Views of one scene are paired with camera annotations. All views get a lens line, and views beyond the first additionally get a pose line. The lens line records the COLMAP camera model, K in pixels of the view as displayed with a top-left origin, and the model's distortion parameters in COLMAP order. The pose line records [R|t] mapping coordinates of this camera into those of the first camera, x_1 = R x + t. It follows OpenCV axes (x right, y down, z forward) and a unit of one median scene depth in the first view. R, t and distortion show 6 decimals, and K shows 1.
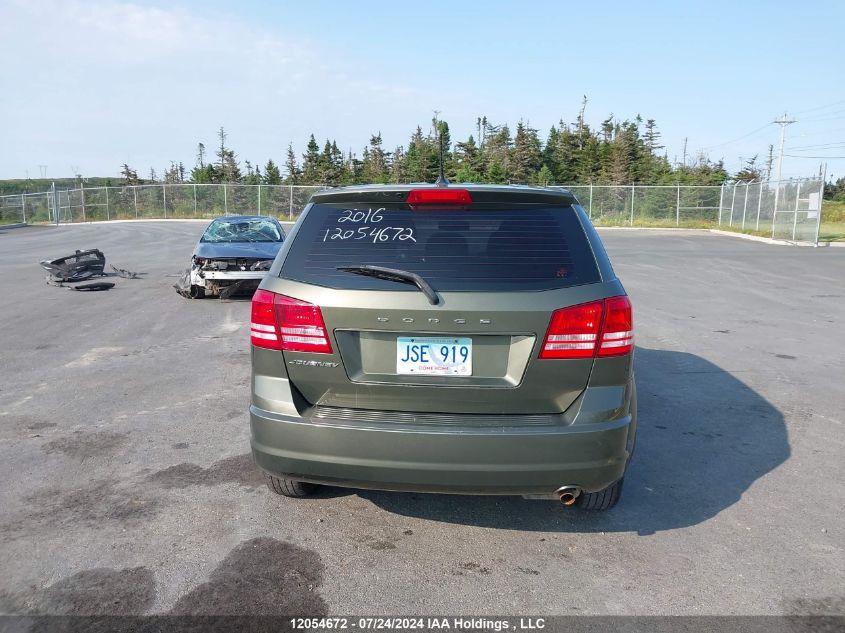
lens RADIAL K [[749.8, 0, 436.8], [0, 749.8, 317.8], [0, 0, 1]] dist [0.061908, -0.088544]
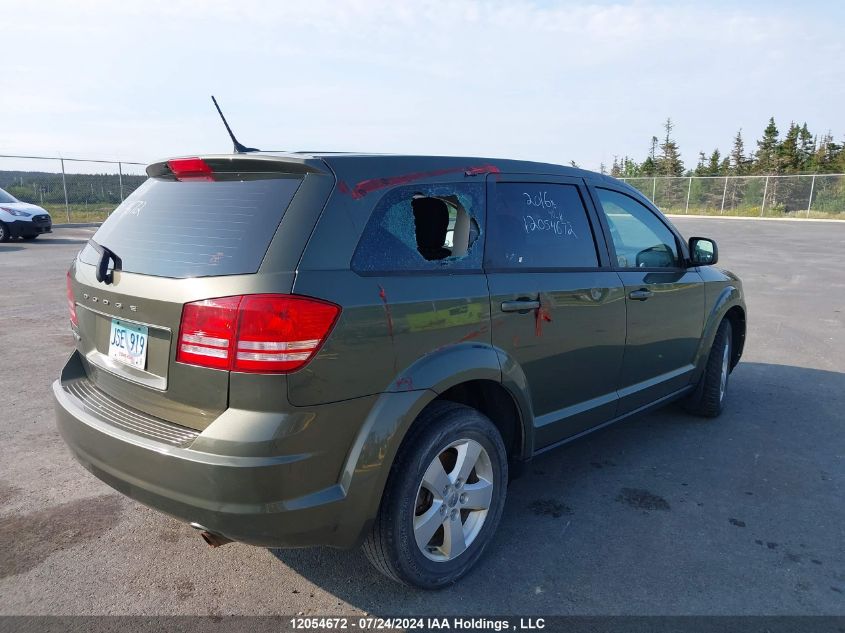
lens RADIAL K [[749.8, 0, 436.8], [0, 749.8, 317.8], [0, 0, 1]] dist [0.061908, -0.088544]
pose [[0.747355, 0.100444, -0.656789, 0.156918], [-0.098707, 0.994322, 0.039746, -0.009613], [0.657052, 0.035126, 0.753026, 0.097081]]
